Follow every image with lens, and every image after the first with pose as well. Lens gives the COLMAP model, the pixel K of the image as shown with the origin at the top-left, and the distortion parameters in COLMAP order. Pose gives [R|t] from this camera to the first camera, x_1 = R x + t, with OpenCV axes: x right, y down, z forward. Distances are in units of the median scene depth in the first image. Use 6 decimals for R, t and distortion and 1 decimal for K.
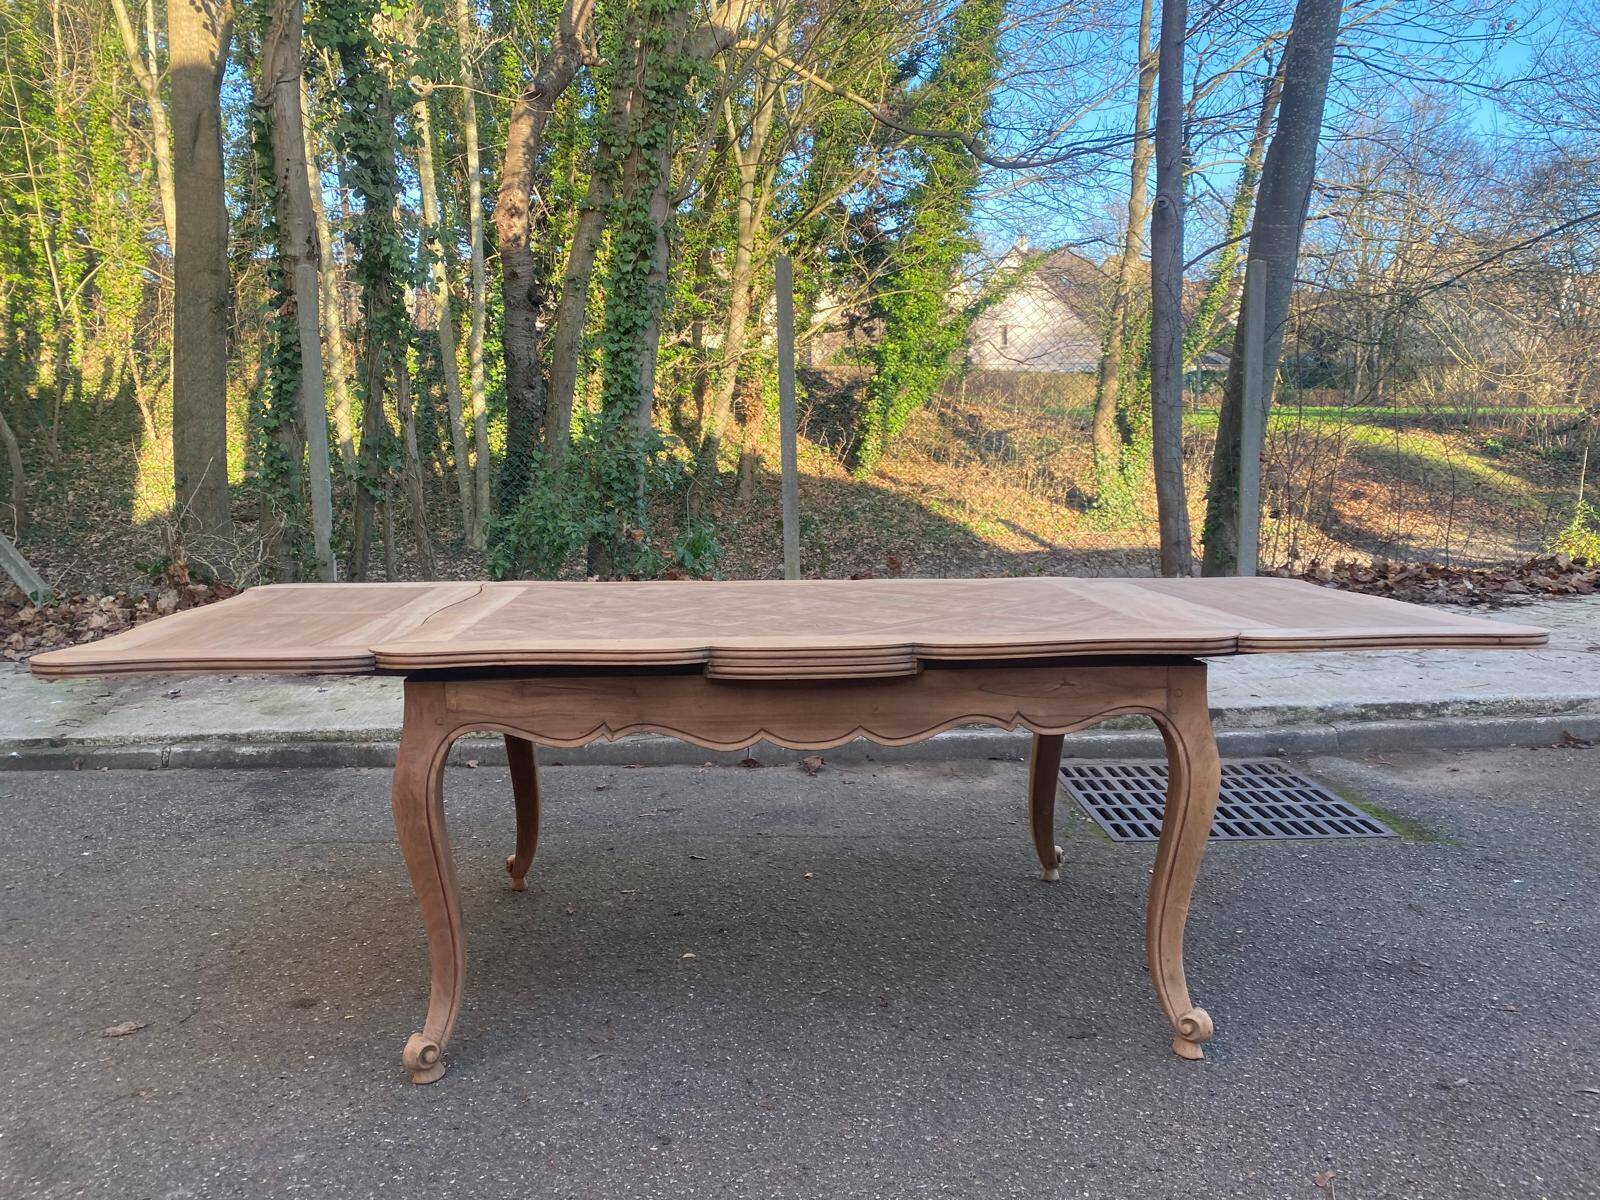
lens RADIAL K [[1217.3, 0, 795.4], [0, 1217.3, 599.0], [0, 0, 1]] dist [0.006748, 0.002067]
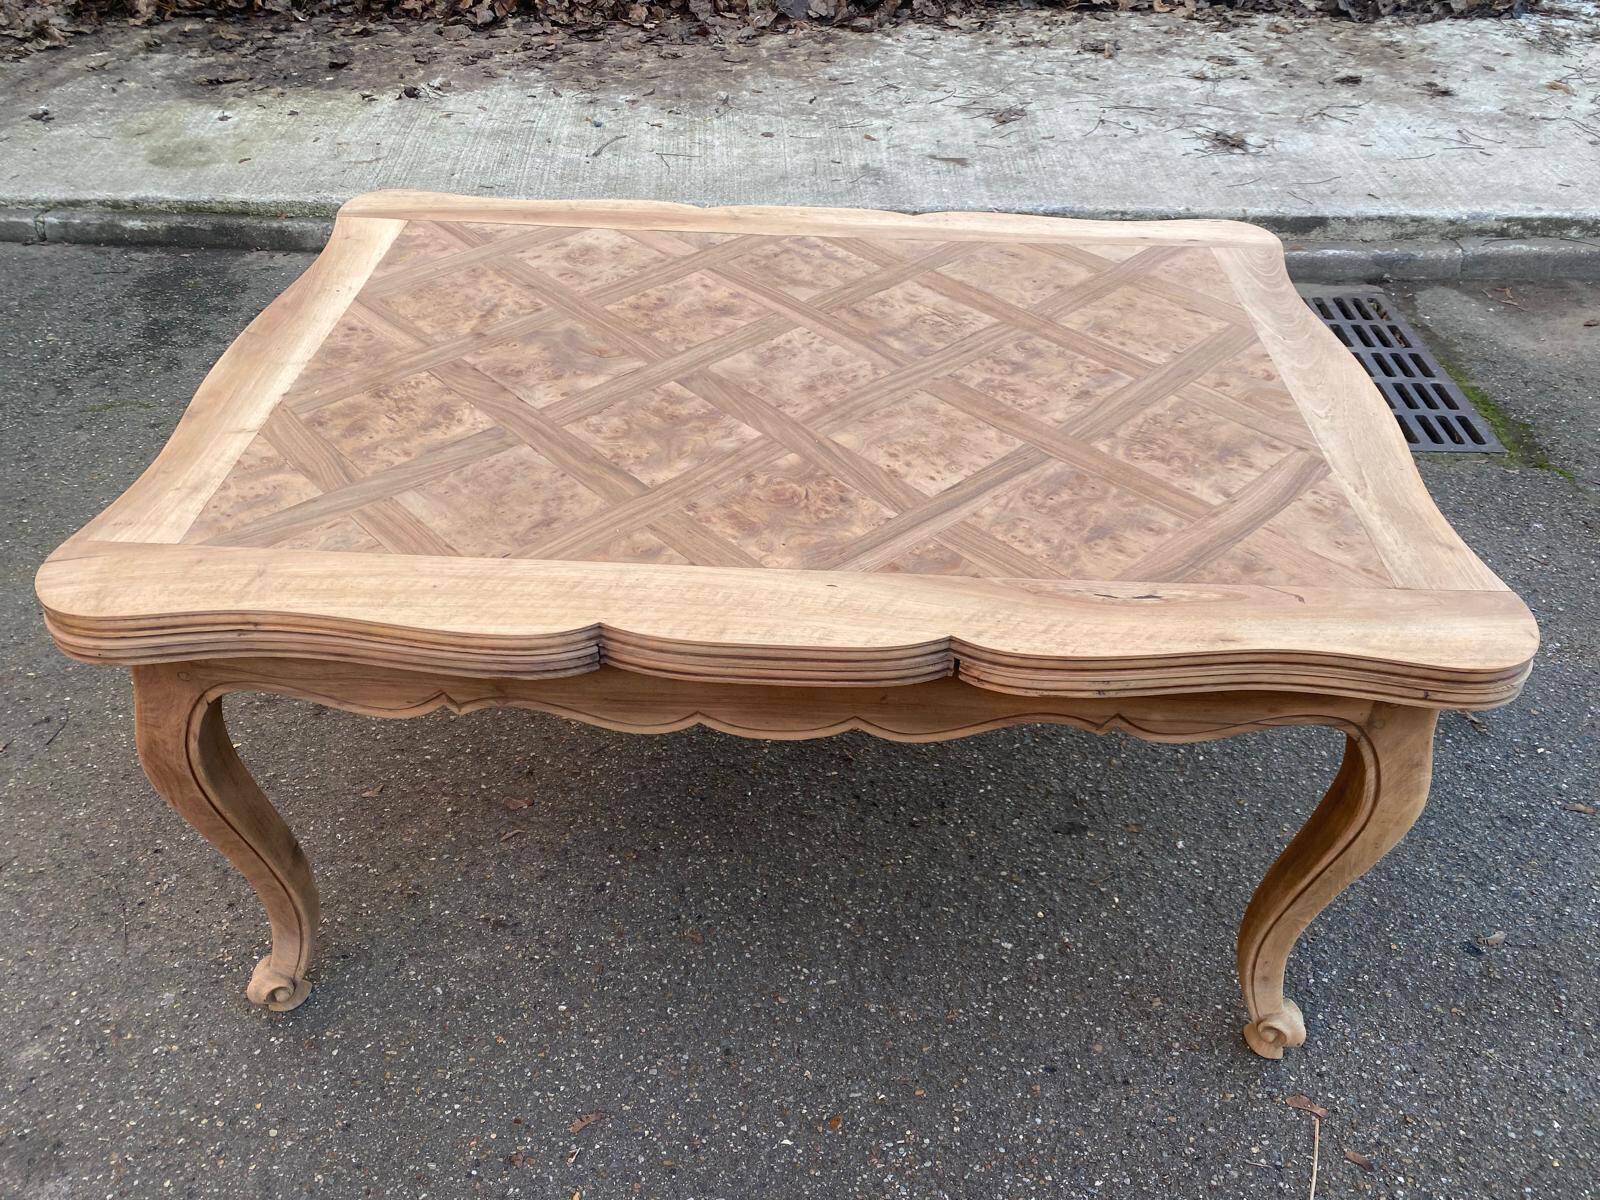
lens RADIAL K [[1226.6, 0, 792.1], [0, 1226.6, 586.7], [0, 0, 1]] dist [0.008479, -0.001602]
pose [[0.998806, 0.046303, -0.015579, 0.040077], [-0.031049, 0.847852, 0.529324, -0.227024], [0.037717, -0.528208, 0.848277, 0.319107]]
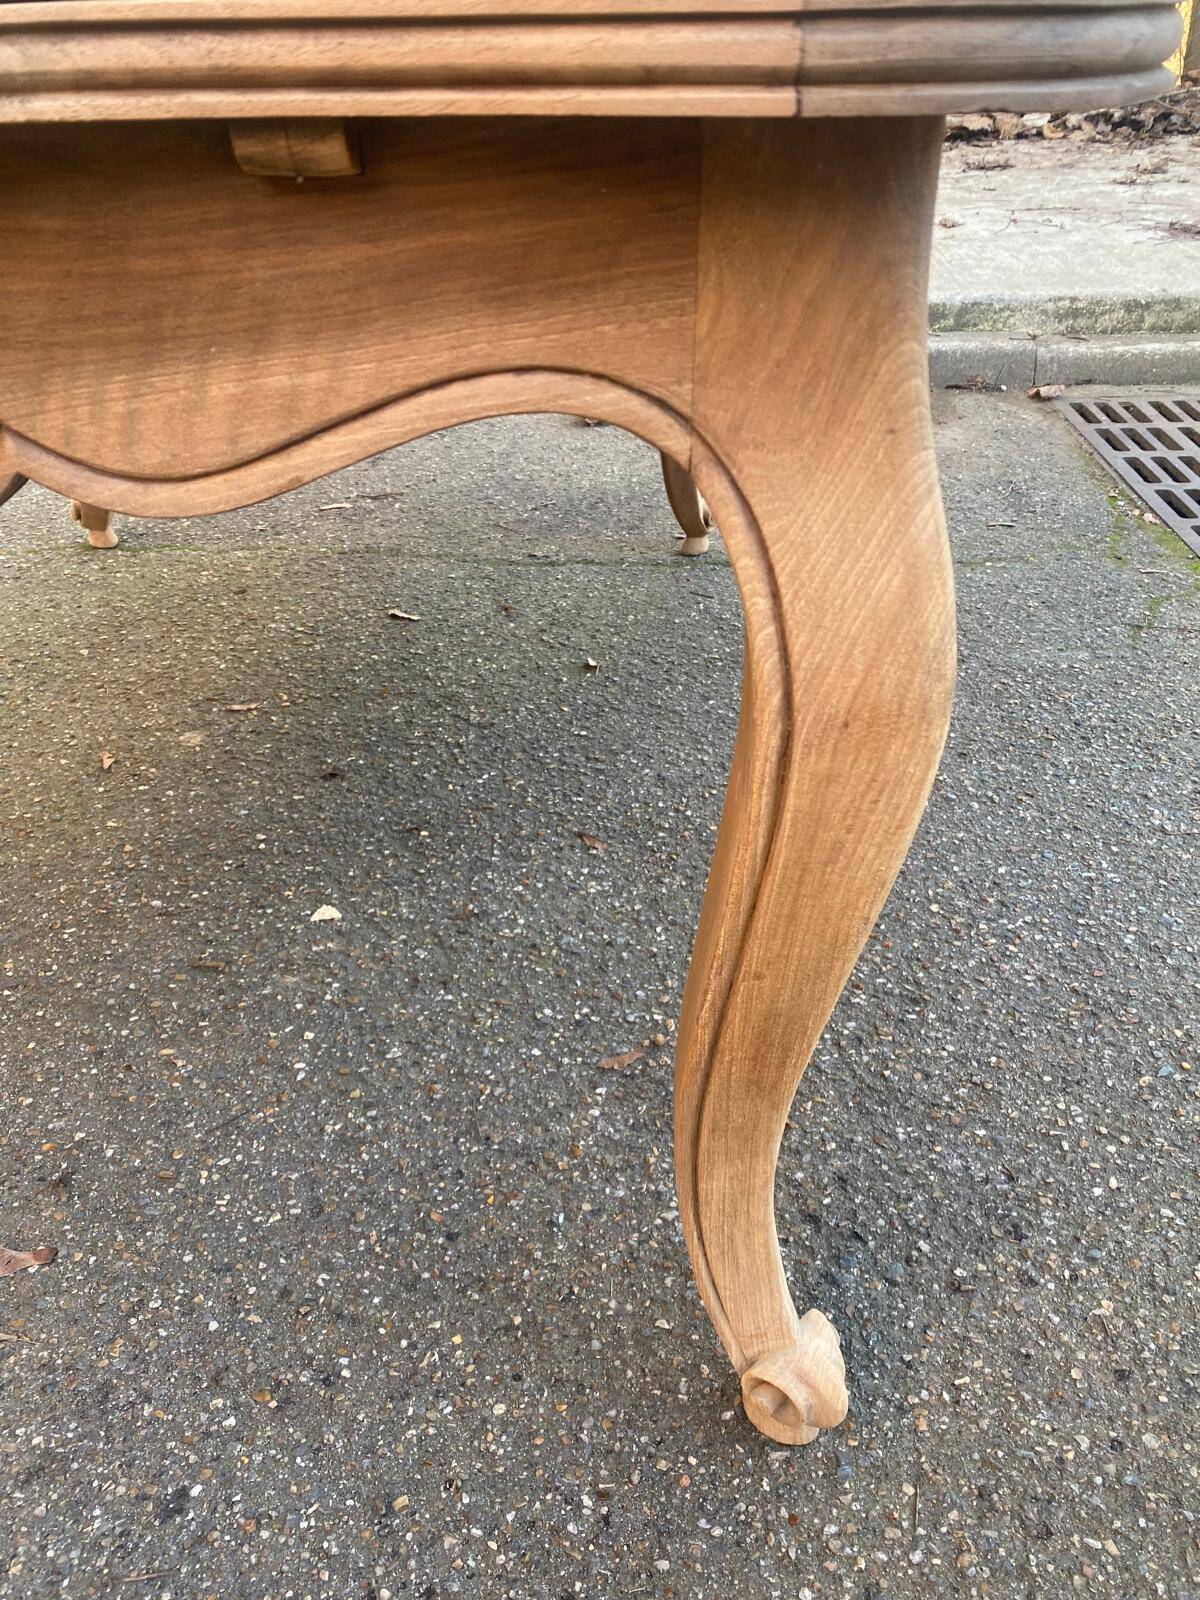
lens RADIAL K [[1240.6, 0, 605.6], [0, 1240.6, 787.4], [0, 0, 1]] dist [0.006901, -0.004840]
pose [[0.999527, 0.008349, -0.029600, 0.027336], [0.005998, 0.891053, 0.453860, 0.056671], [0.030165, -0.453823, 0.890581, 0.682923]]
